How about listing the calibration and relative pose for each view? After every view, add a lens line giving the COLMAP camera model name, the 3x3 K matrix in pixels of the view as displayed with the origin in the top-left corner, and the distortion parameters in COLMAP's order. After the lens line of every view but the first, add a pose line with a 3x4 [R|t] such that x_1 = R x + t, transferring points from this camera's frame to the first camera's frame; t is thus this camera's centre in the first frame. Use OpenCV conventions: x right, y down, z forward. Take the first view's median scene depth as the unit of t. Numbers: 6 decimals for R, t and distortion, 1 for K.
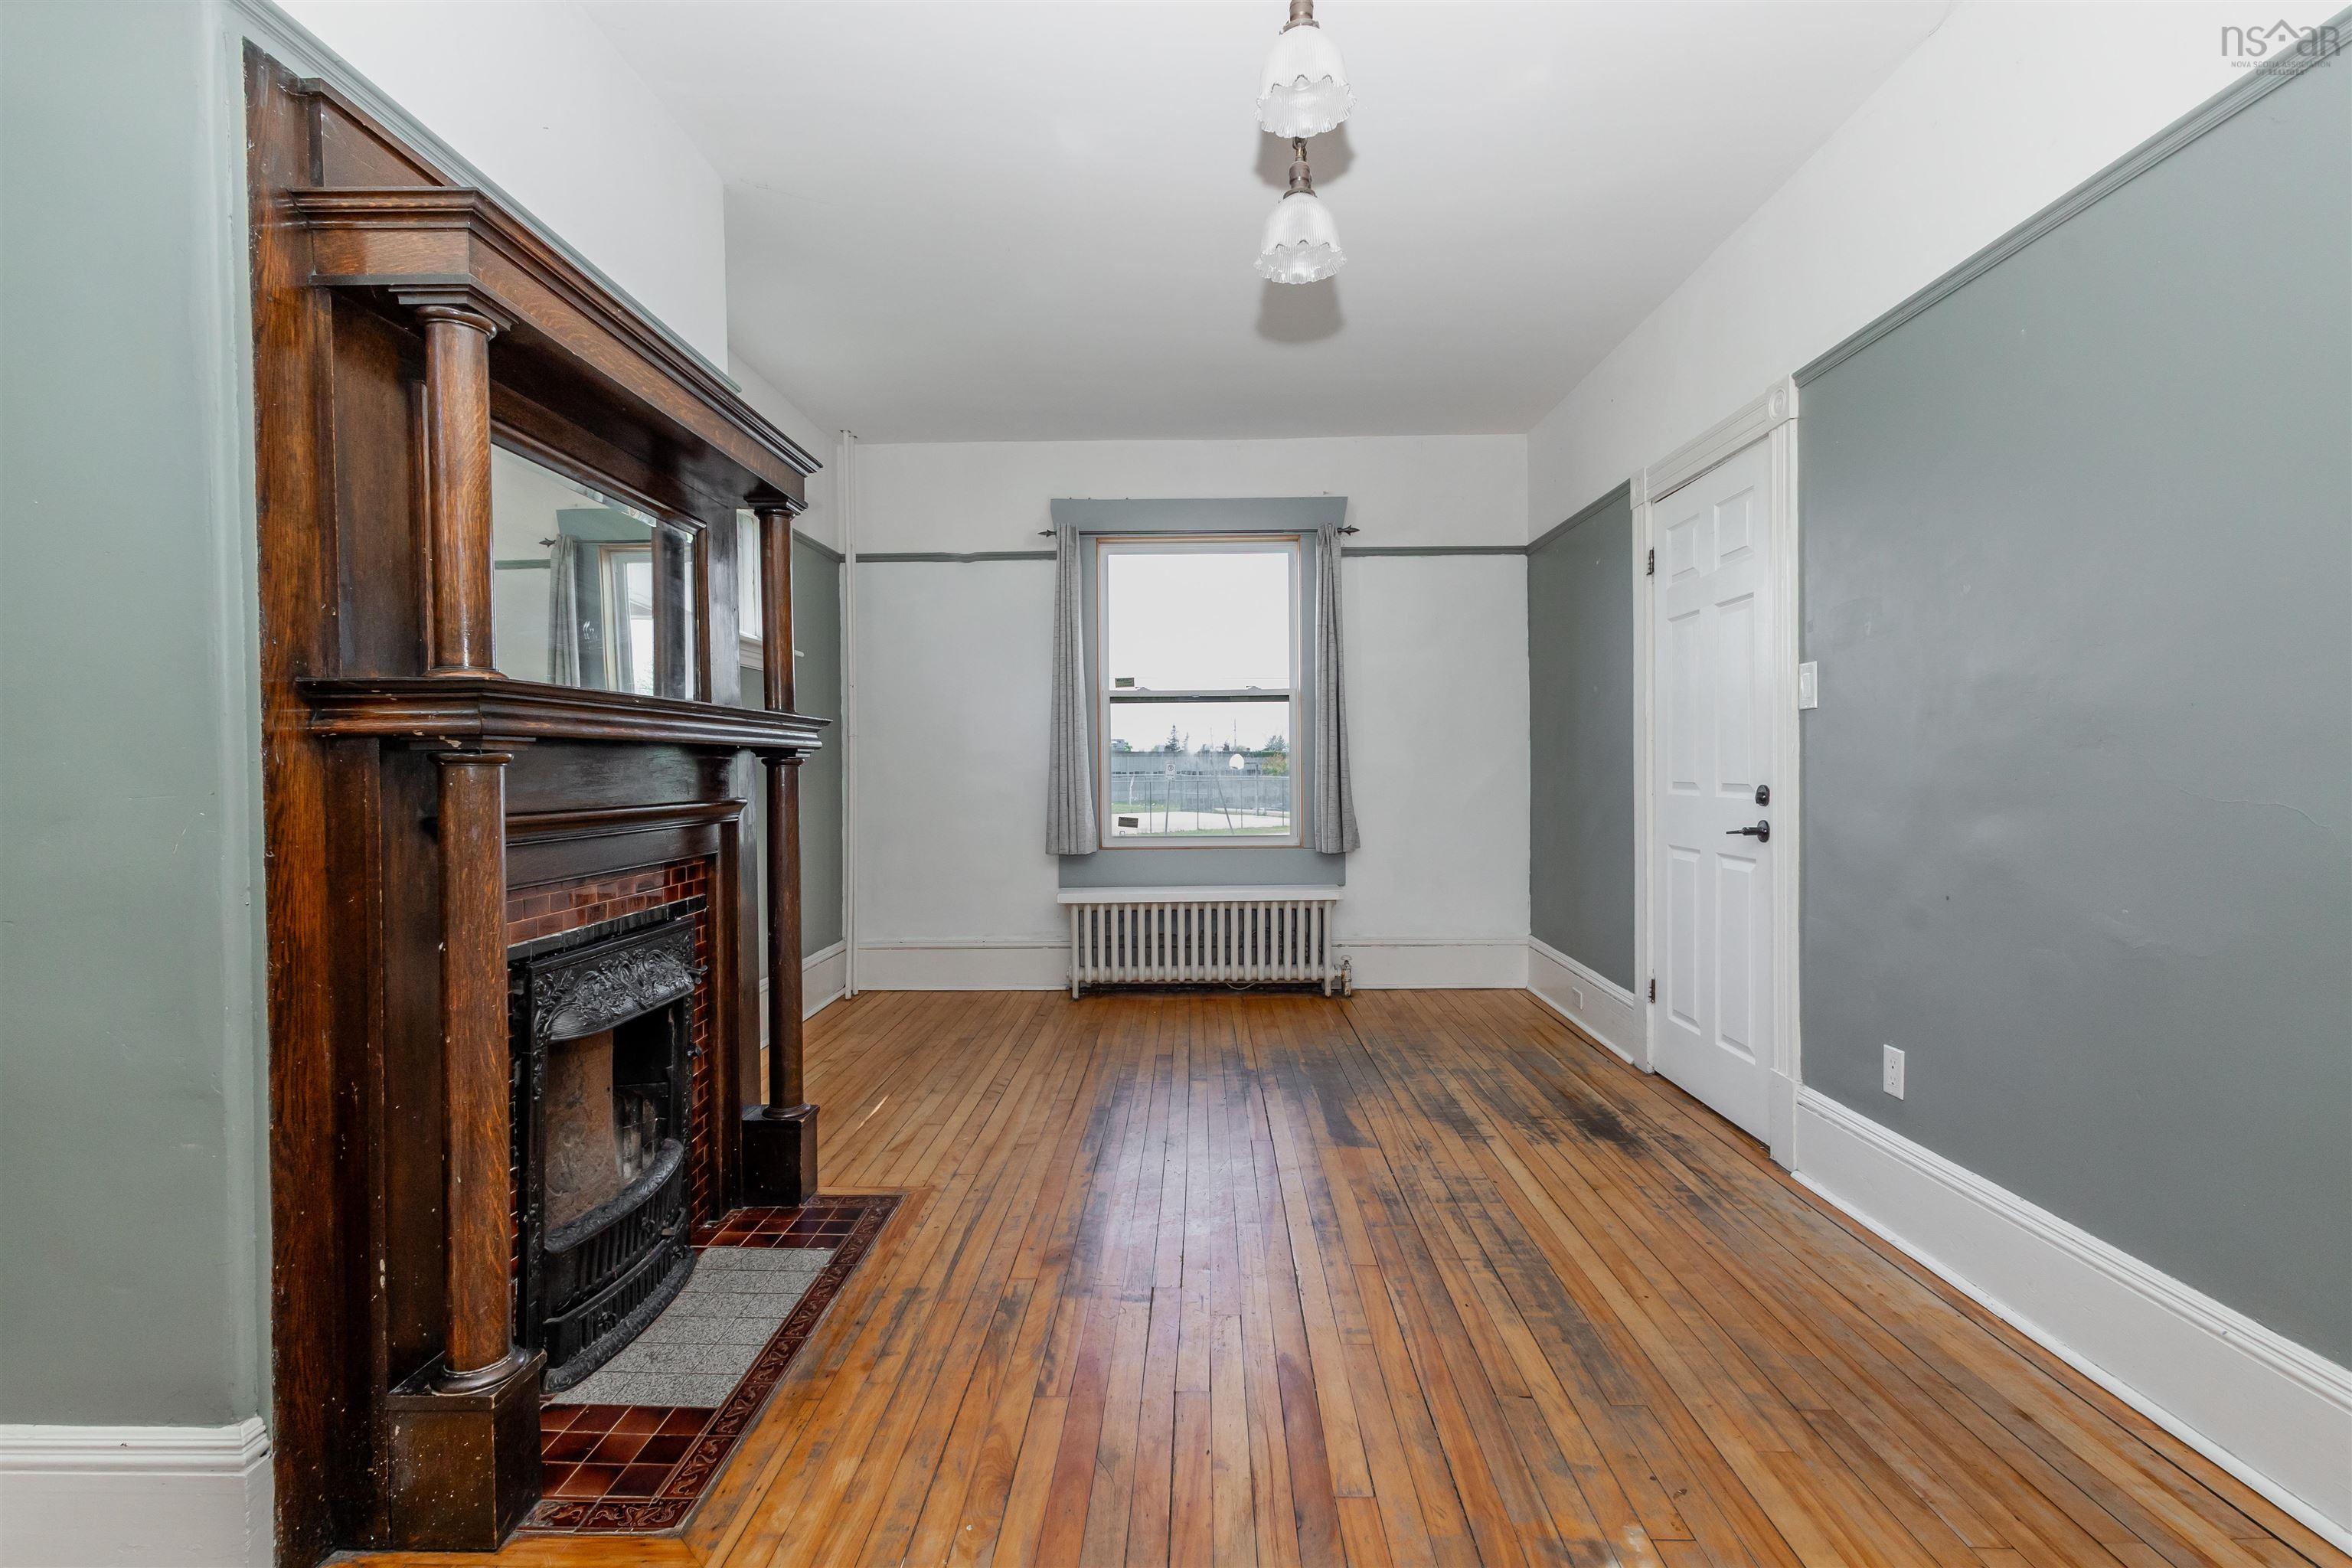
lens RADIAL K [[1099.2, 0, 1167.7], [0, 1099.2, 779.5], [0, 0, 1]] dist [0.018270, -0.004399]
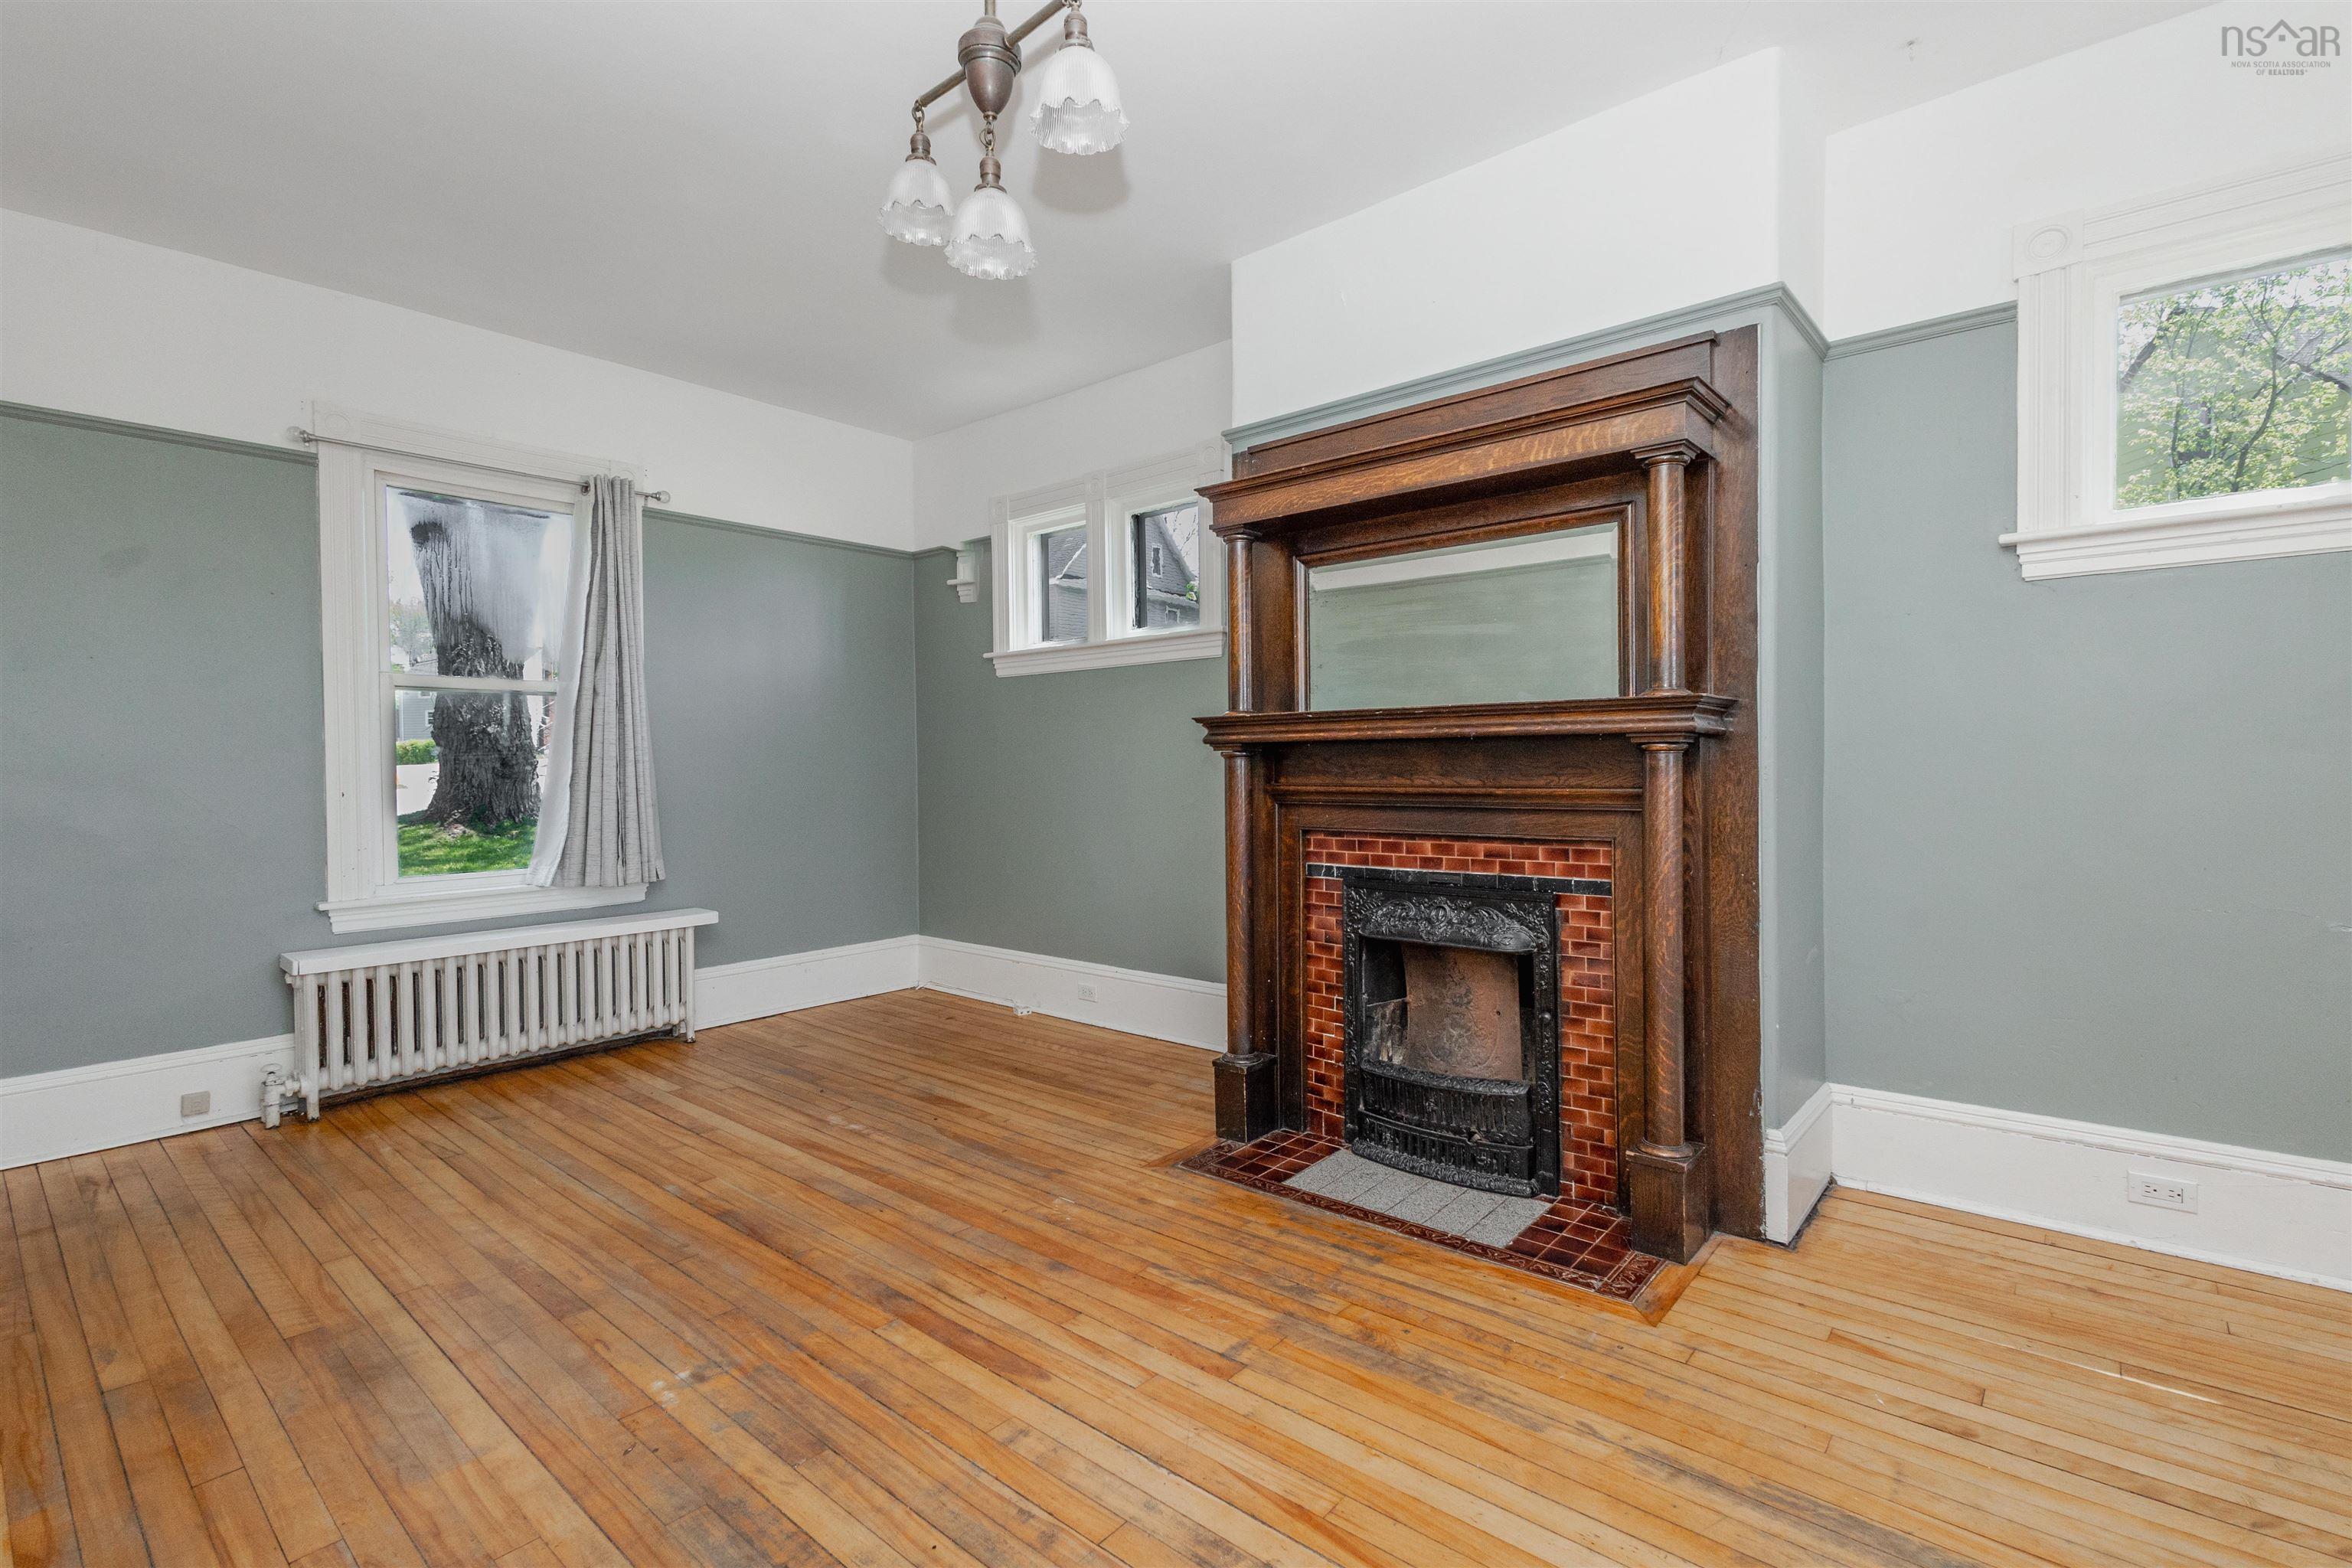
lens RADIAL K [[1099.2, 0, 1182.0], [0, 1099.2, 776.6], [0, 0, 1]] dist [0.018270, -0.004399]
pose [[-0.636769, 0.026874, -0.770586, 0.765085], [0.009571, 0.999591, 0.026952, -0.026887], [0.770995, 0.009787, -0.636766, 1.714255]]
